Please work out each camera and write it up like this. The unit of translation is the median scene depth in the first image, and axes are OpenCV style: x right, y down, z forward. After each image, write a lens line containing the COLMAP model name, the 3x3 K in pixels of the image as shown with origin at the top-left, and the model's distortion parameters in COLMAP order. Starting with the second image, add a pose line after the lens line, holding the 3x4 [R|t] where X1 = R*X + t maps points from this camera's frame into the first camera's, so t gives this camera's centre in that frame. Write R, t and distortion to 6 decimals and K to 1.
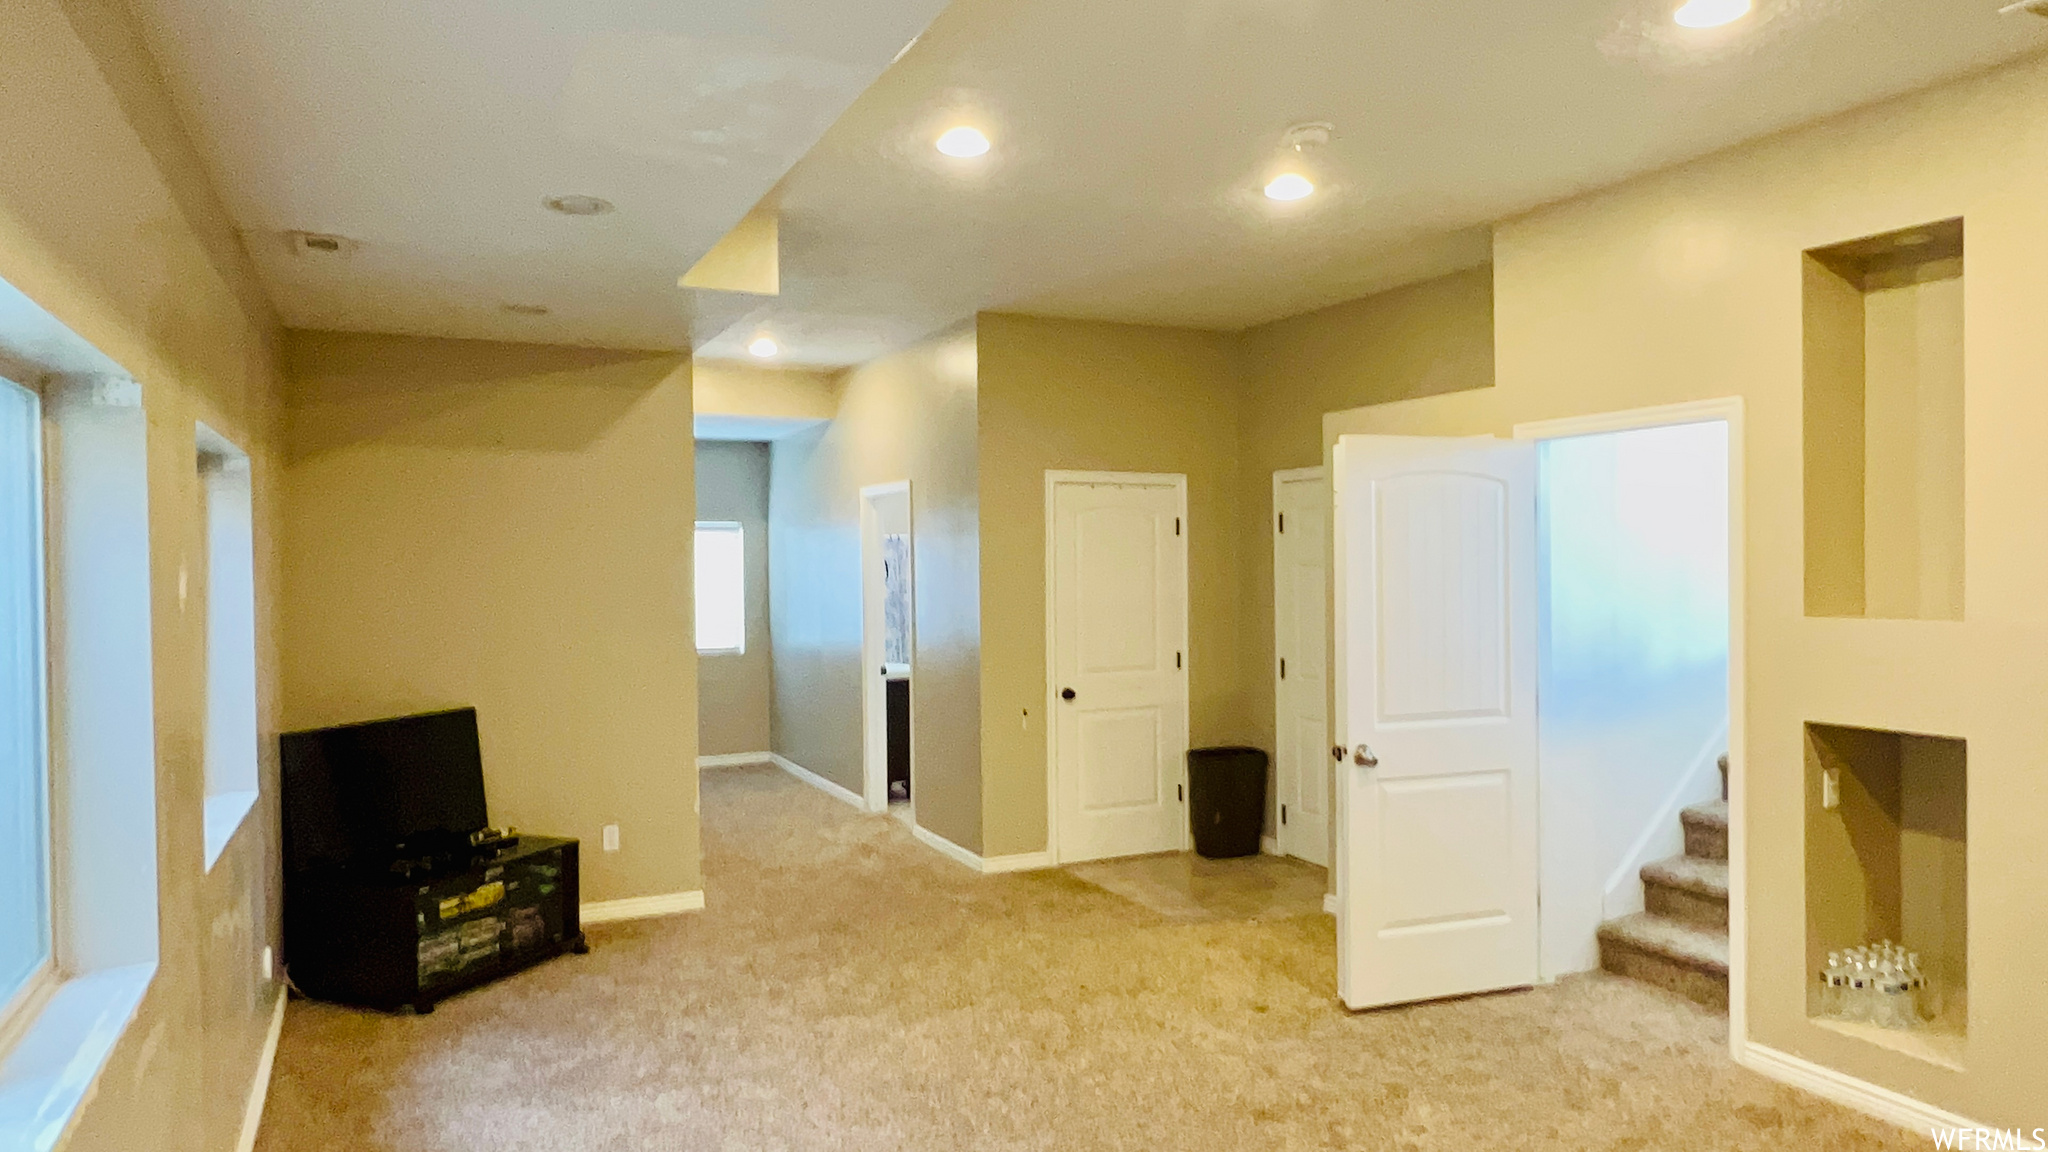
lens RADIAL K [[1302.2, 0, 1018.3], [0, 1302.2, 579.7], [0, 0, 1]] dist [0.001171, -0.004539]
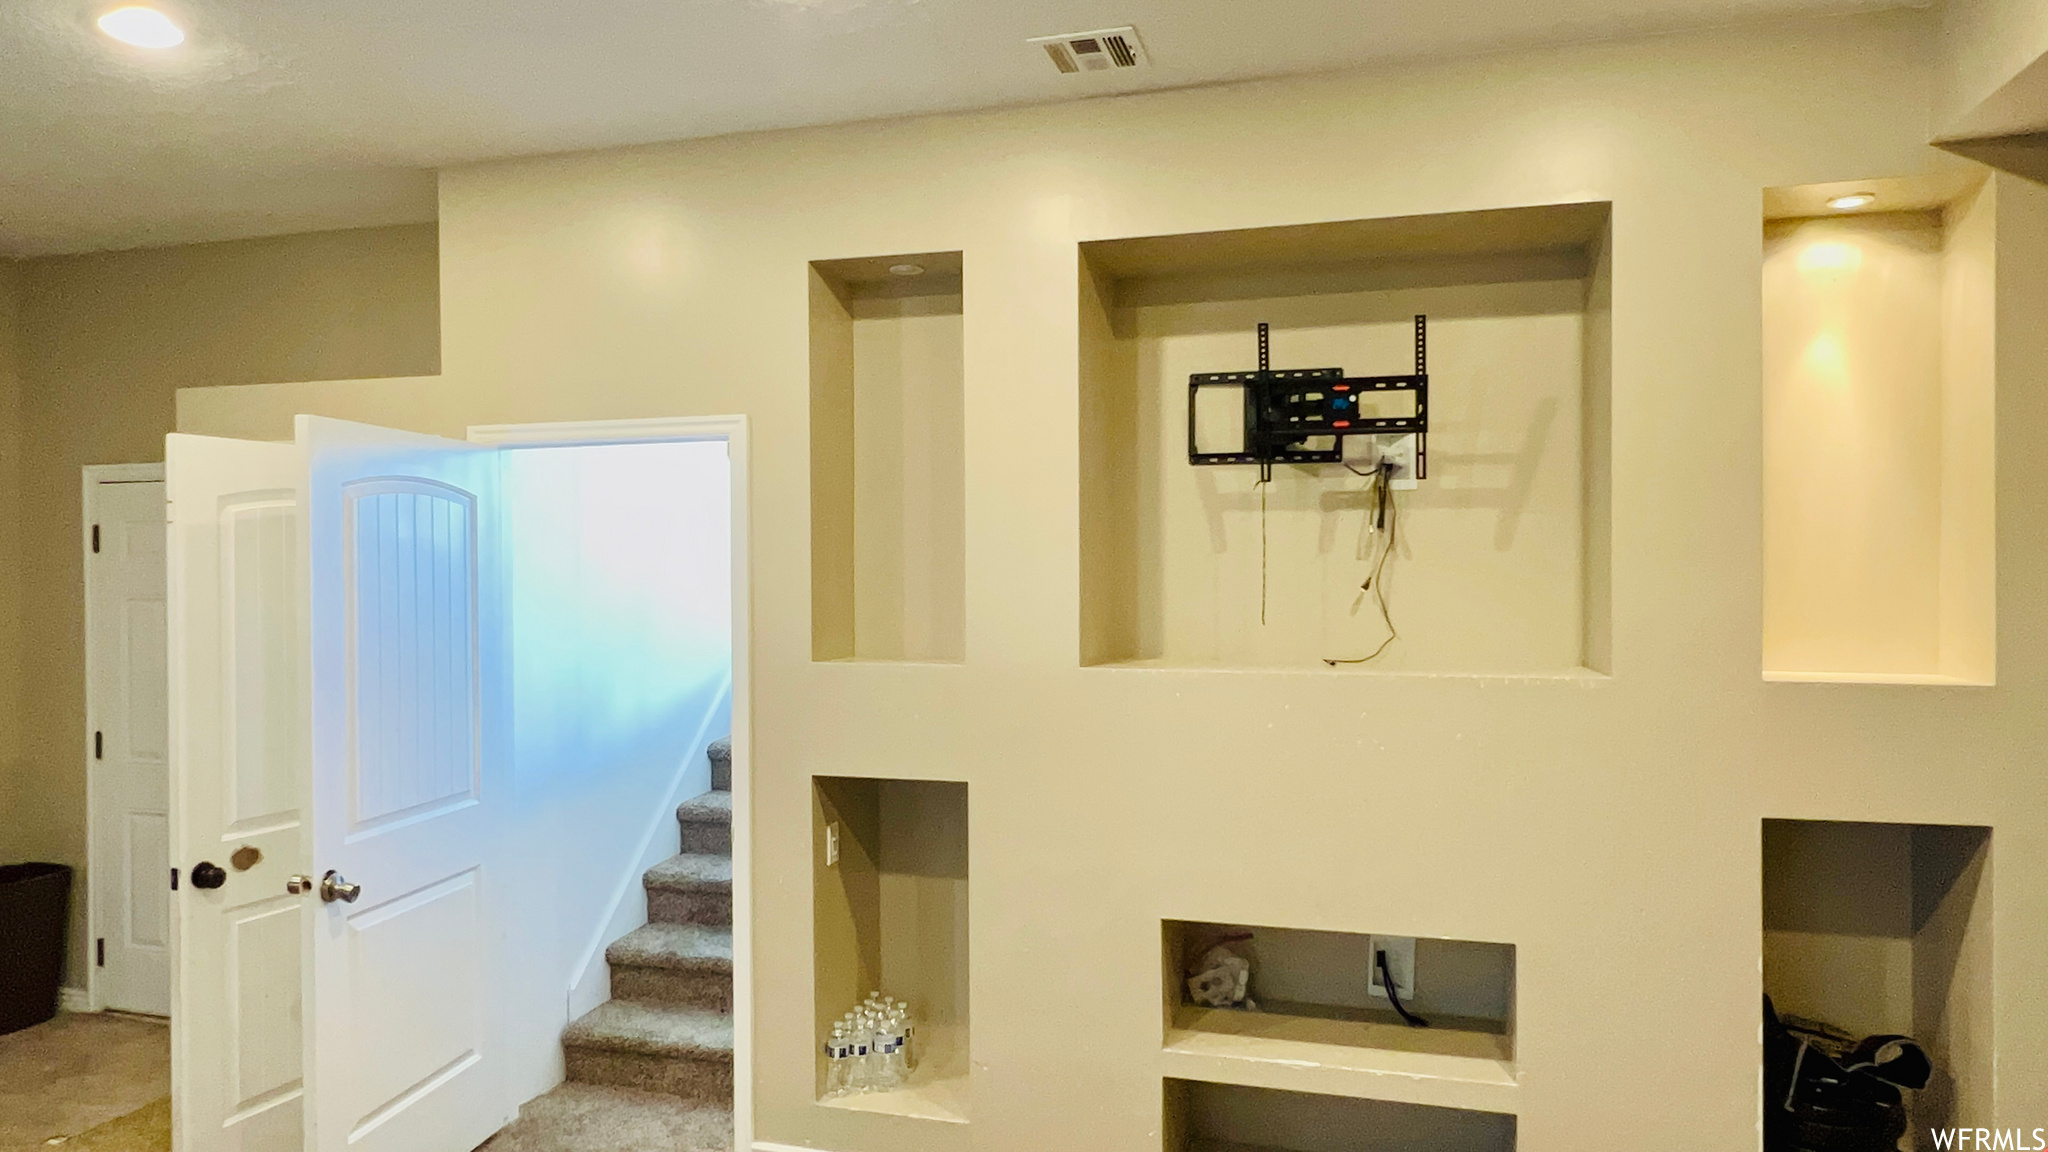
lens RADIAL K [[1339.8, 0, 1024.0], [0, 1339.8, 576.0], [0, 0, 1]] dist [0.001631, 0.002256]
pose [[0.675400, 0.004100, 0.737440, 0.008907], [0.008303, 0.999879, -0.013164, -0.017123], [-0.737405, 0.015014, 0.675284, 0.243433]]
